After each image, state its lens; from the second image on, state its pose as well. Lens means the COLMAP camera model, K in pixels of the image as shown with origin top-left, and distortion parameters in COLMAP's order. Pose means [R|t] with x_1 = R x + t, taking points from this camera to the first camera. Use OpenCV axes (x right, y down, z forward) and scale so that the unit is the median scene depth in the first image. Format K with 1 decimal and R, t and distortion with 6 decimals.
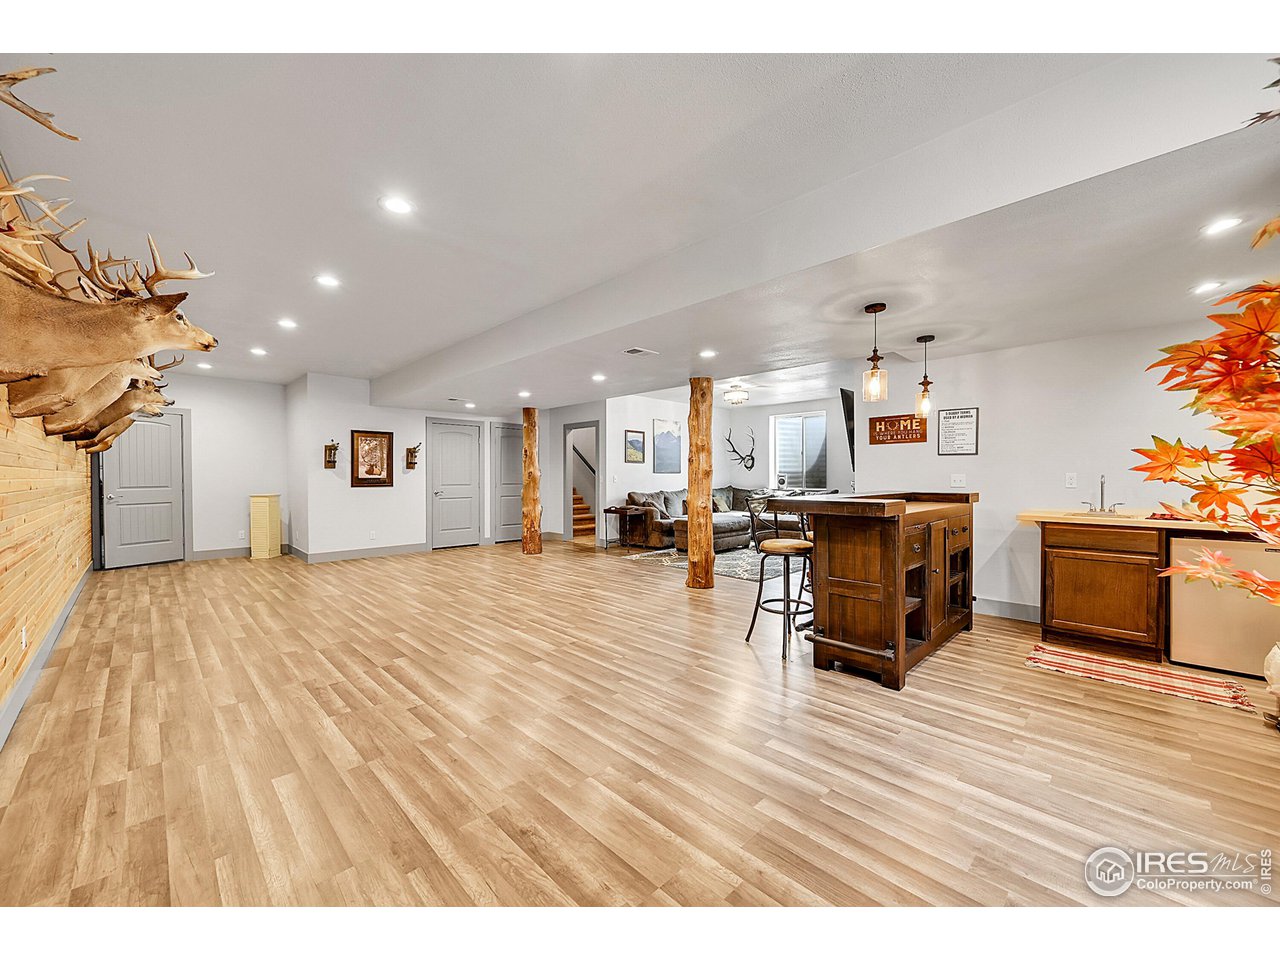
lens RADIAL K [[511.3, 0, 636.5], [0, 511.3, 478.6], [0, 0, 1]] dist [-0.000902, 0.000198]
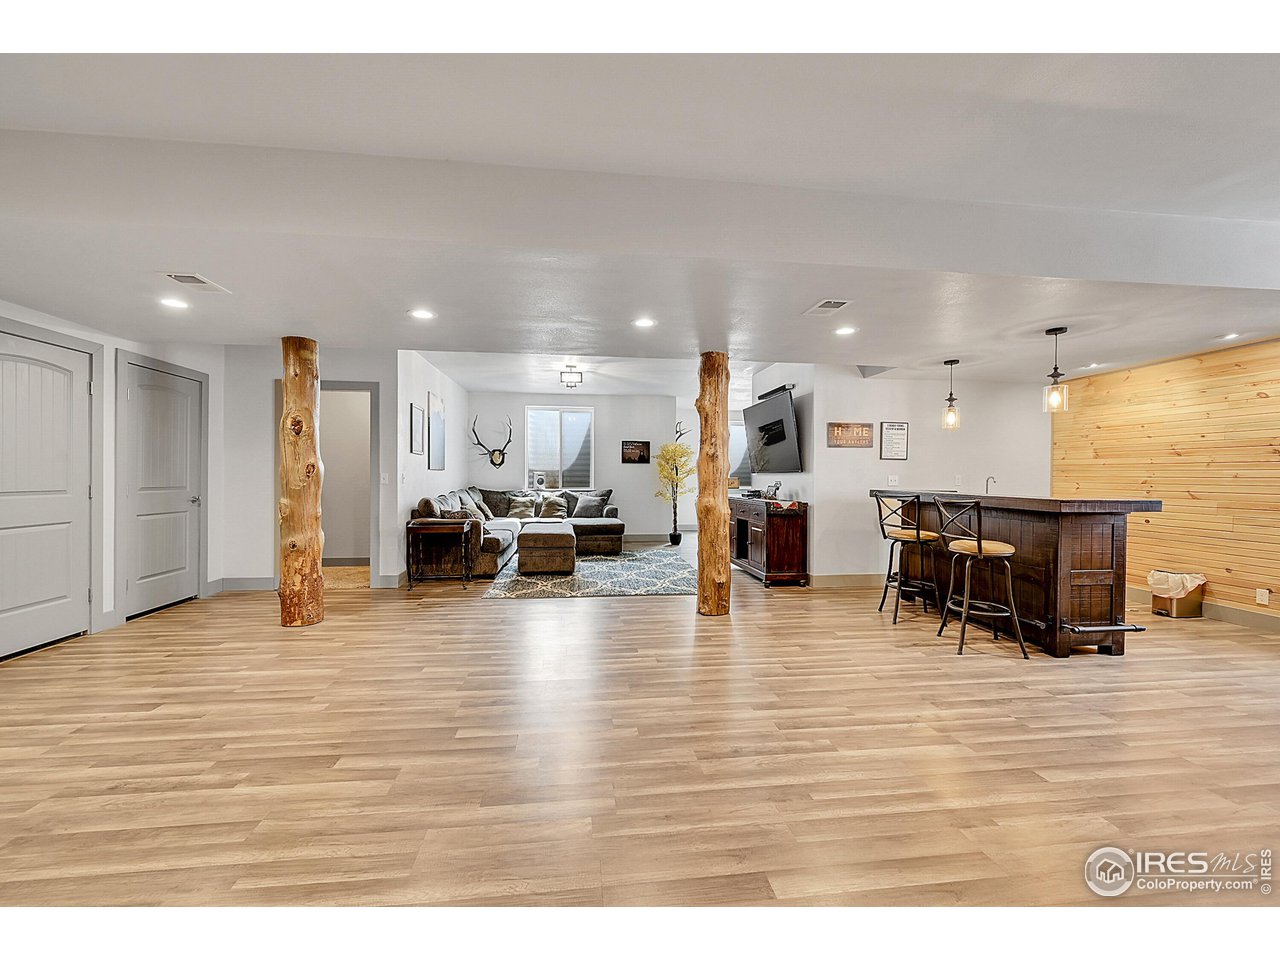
lens RADIAL K [[511.3, 0, 634.5], [0, 511.3, 480.6], [0, 0, 1]] dist [-0.000902, 0.000198]
pose [[0.606036, -0.002107, 0.795435, -0.528194], [-0.003063, 0.999983, 0.004983, -0.000322], [-0.795432, -0.005456, 0.606019, 0.546604]]
